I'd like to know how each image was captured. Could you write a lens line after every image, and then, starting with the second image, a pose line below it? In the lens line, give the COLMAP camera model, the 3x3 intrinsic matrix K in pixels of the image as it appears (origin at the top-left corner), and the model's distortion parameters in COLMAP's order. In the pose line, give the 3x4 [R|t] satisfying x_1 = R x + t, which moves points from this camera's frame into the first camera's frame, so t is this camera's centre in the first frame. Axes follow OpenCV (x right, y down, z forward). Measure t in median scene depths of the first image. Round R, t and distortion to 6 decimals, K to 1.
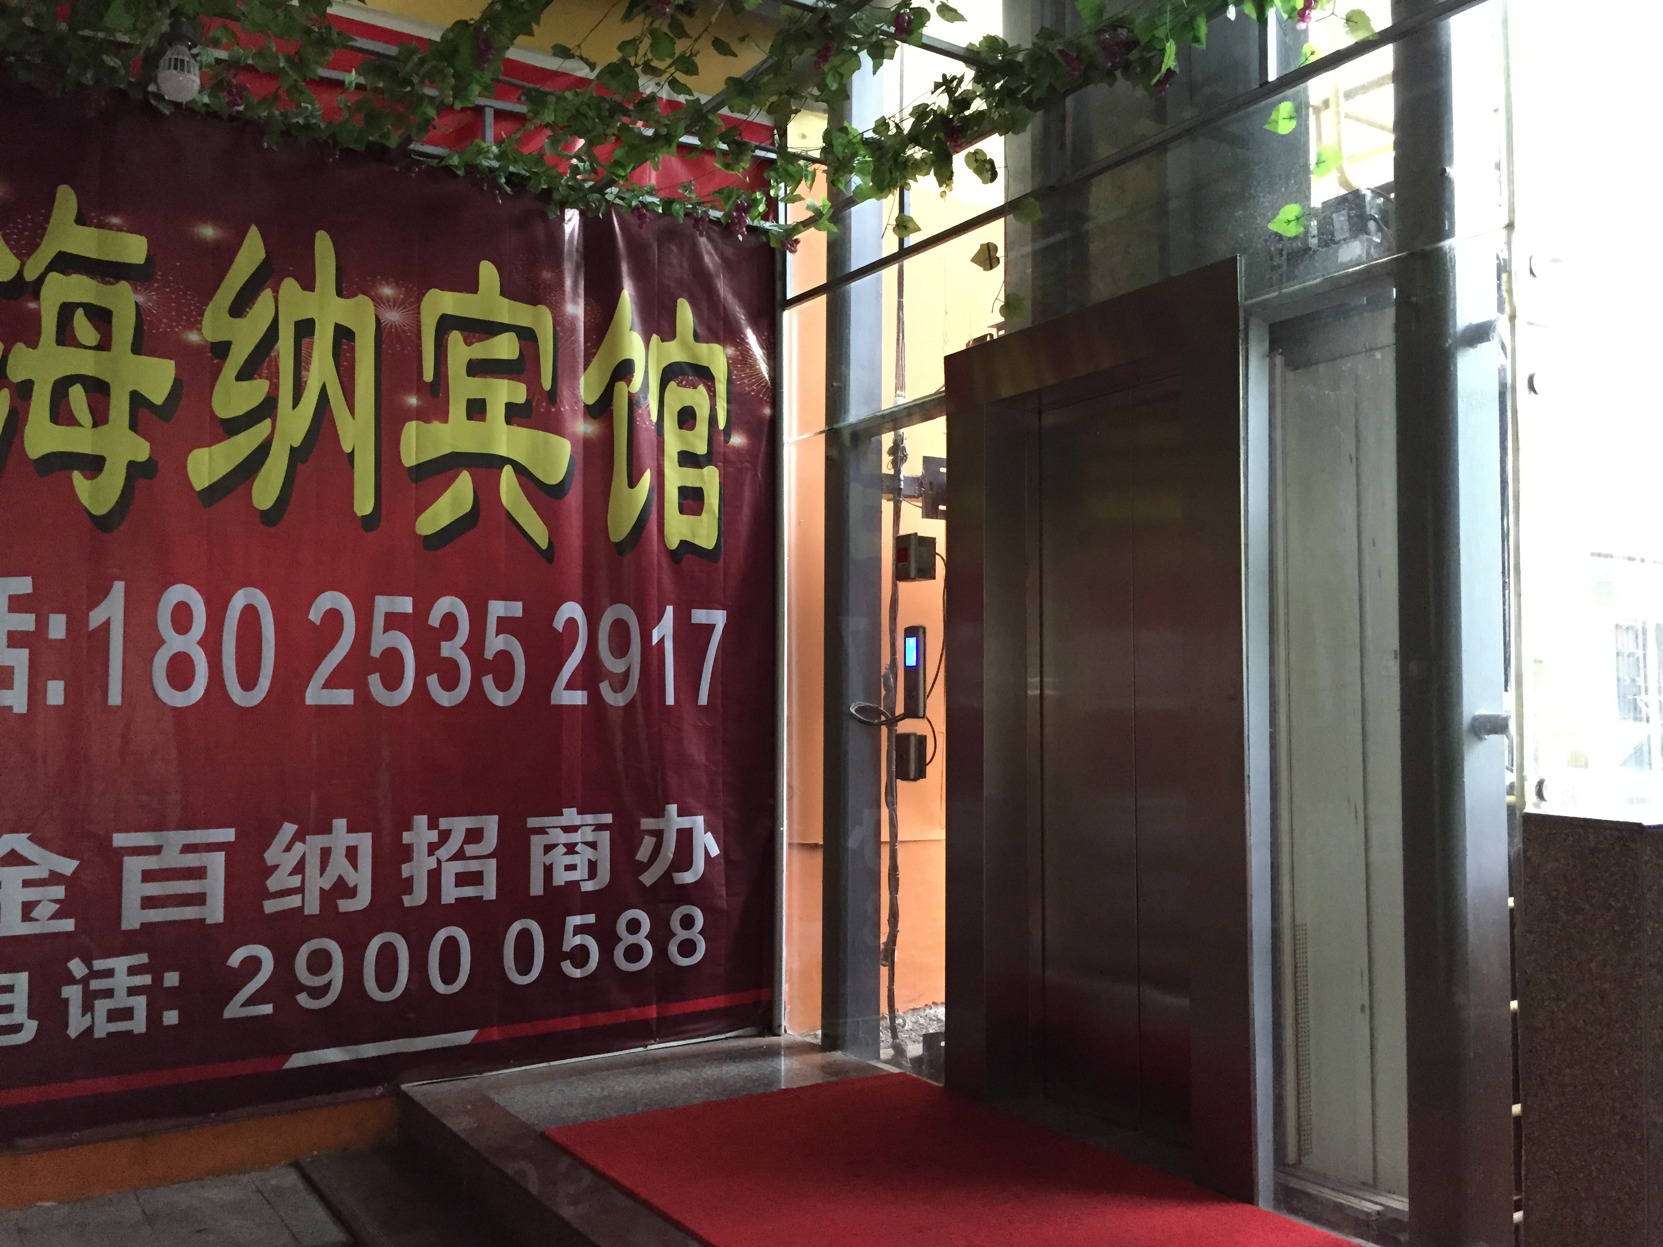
lens RADIAL K [[1425.4, 0, 836.6], [0, 1425.4, 625.5], [0, 0, 1]] dist [0.002003, -0.006857]
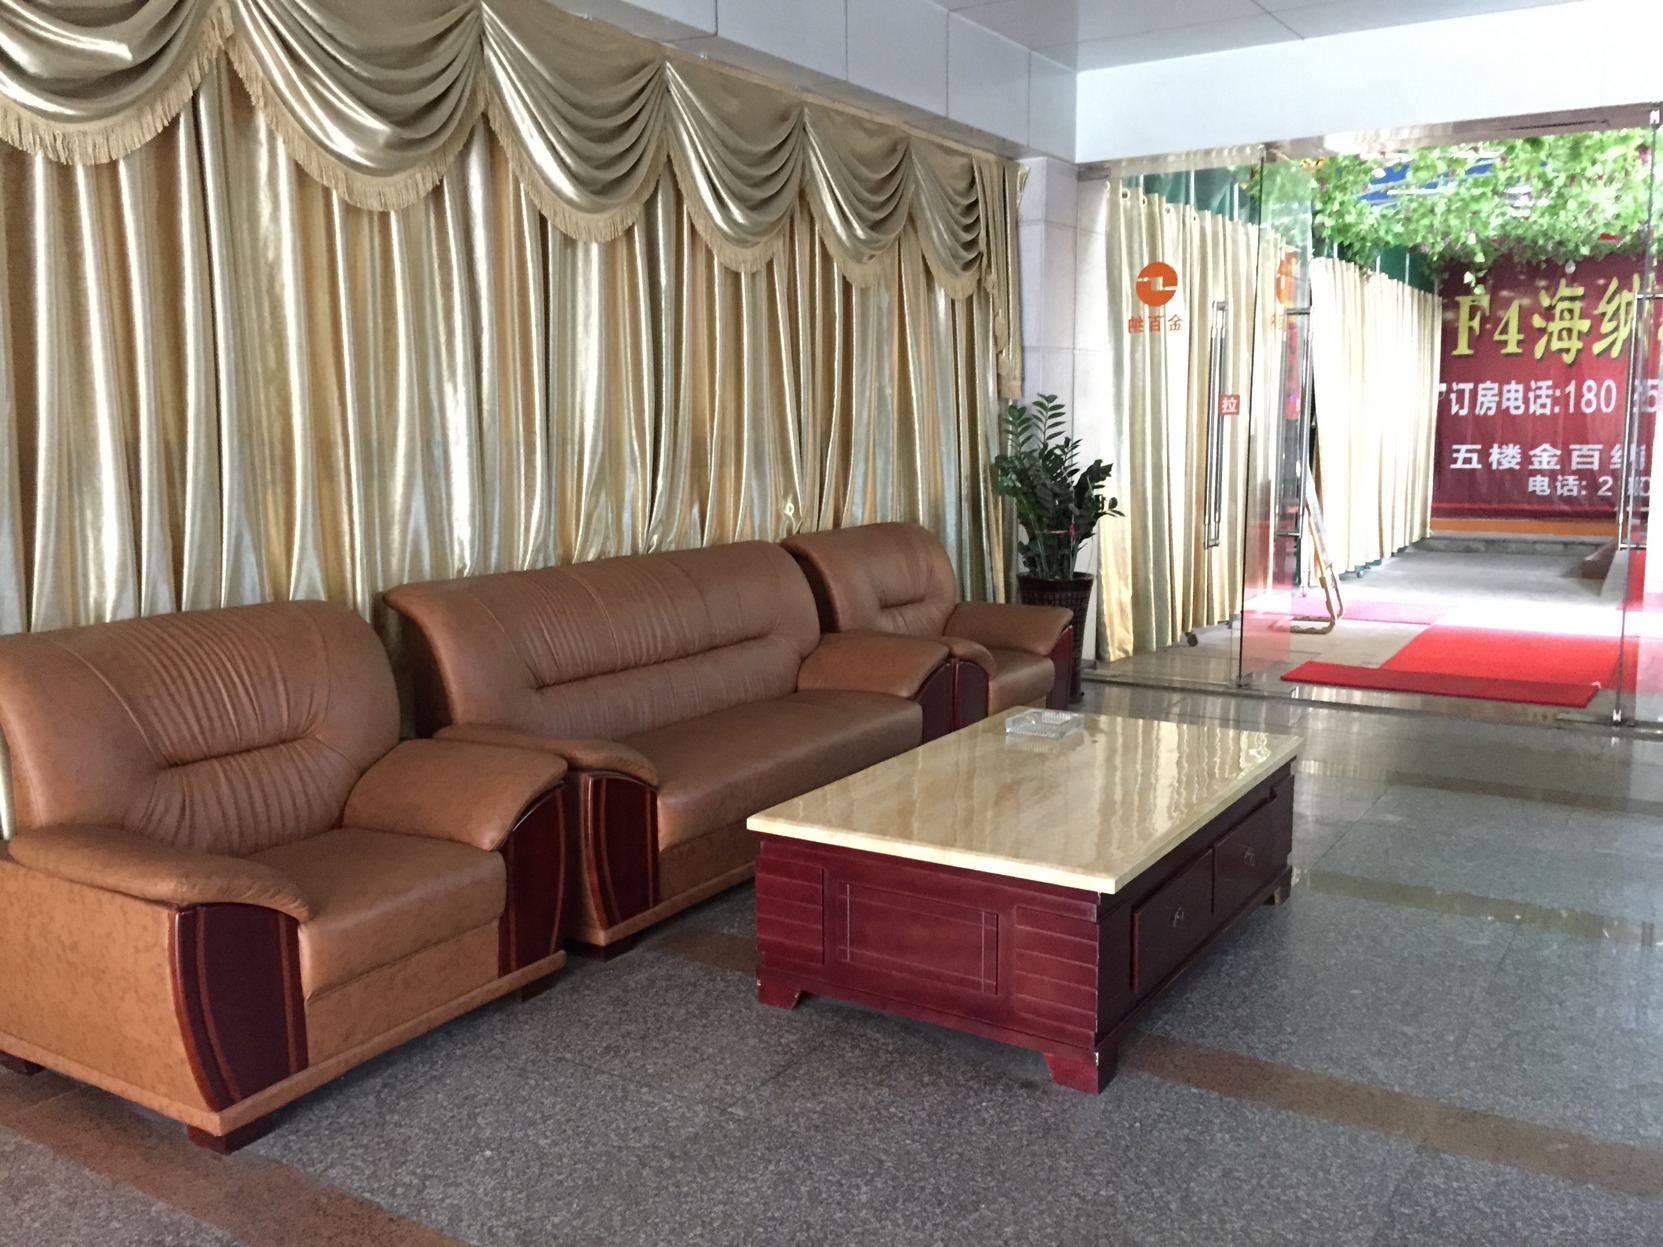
lens RADIAL K [[1425.4, 0, 835.7], [0, 1425.4, 620.0], [0, 0, 1]] dist [0.002003, -0.006857]
pose [[0.394193, 0.122992, -0.910760, 2.320145], [0.067149, 0.984501, 0.162014, -0.152220], [0.916571, -0.125022, 0.379825, -2.399681]]
